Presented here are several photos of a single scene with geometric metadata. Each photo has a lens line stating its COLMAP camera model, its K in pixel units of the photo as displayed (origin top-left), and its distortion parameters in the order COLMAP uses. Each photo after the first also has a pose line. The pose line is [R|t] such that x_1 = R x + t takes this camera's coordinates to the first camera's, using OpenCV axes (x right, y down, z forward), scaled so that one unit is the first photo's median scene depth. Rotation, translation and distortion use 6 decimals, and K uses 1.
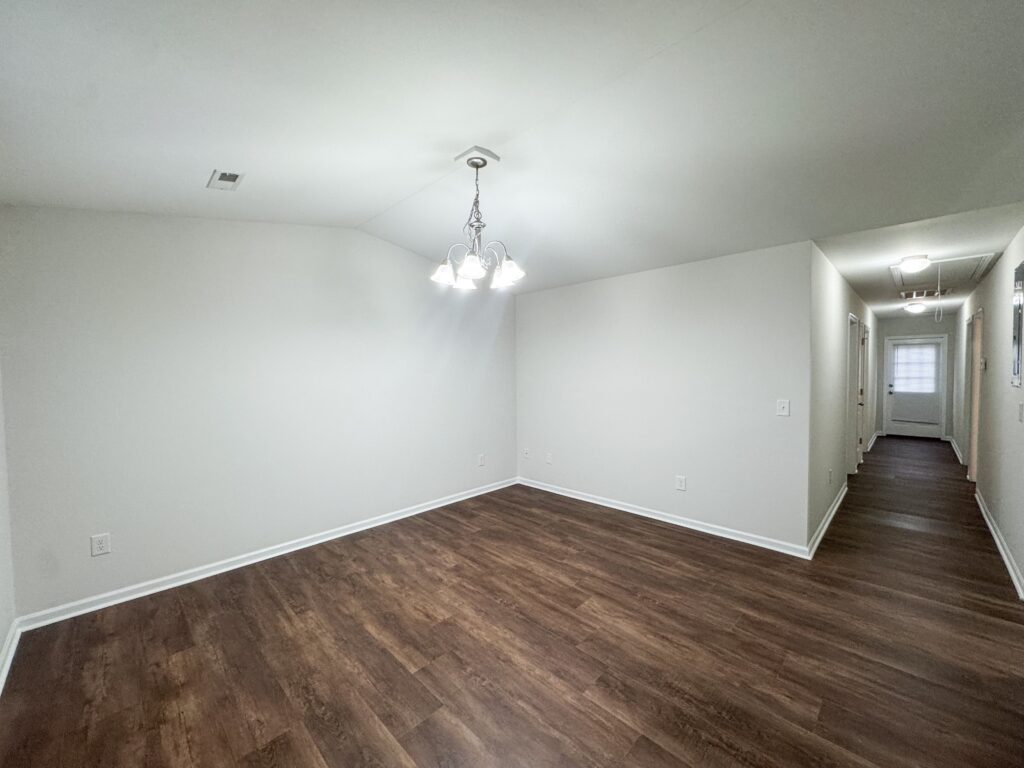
lens RADIAL K [[407.0, 0, 510.1], [0, 407.0, 384.3], [0, 0, 1]] dist [0.000085, 0.000119]
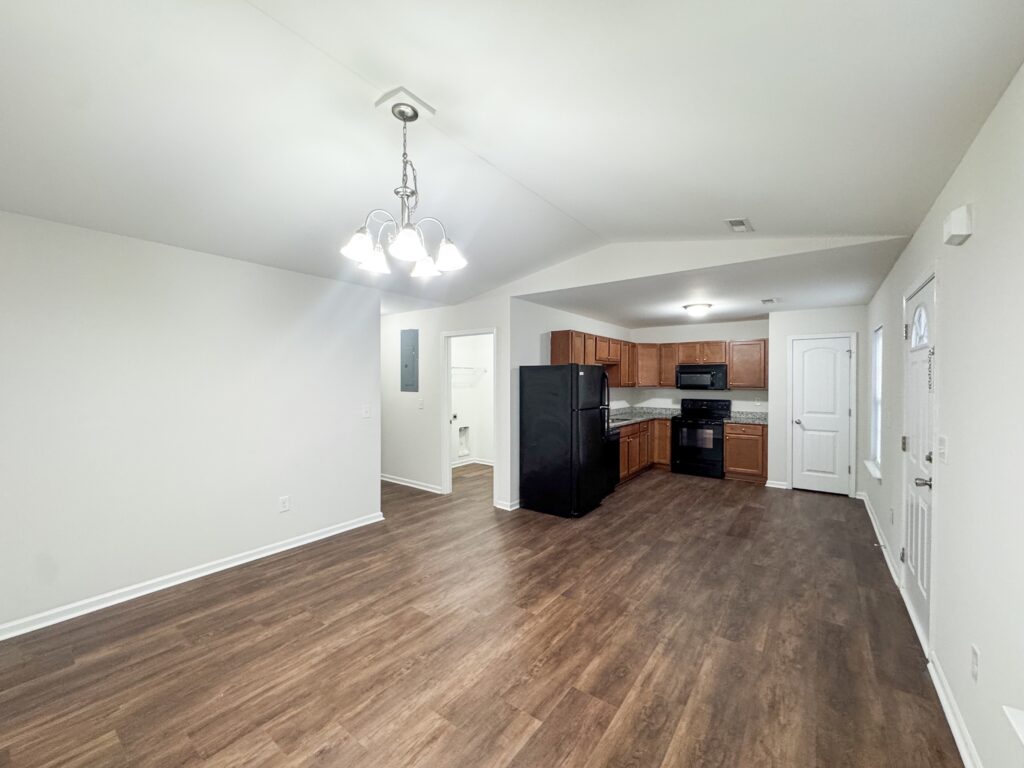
lens RADIAL K [[407.0, 0, 510.1], [0, 407.0, 384.3], [0, 0, 1]] dist [0.000085, 0.000119]
pose [[-0.136938, 0.002892, 0.990575, -0.789053], [0.033280, 0.999445, 0.001682, -0.023324], [-0.990020, 0.033197, -0.136958, 0.826008]]
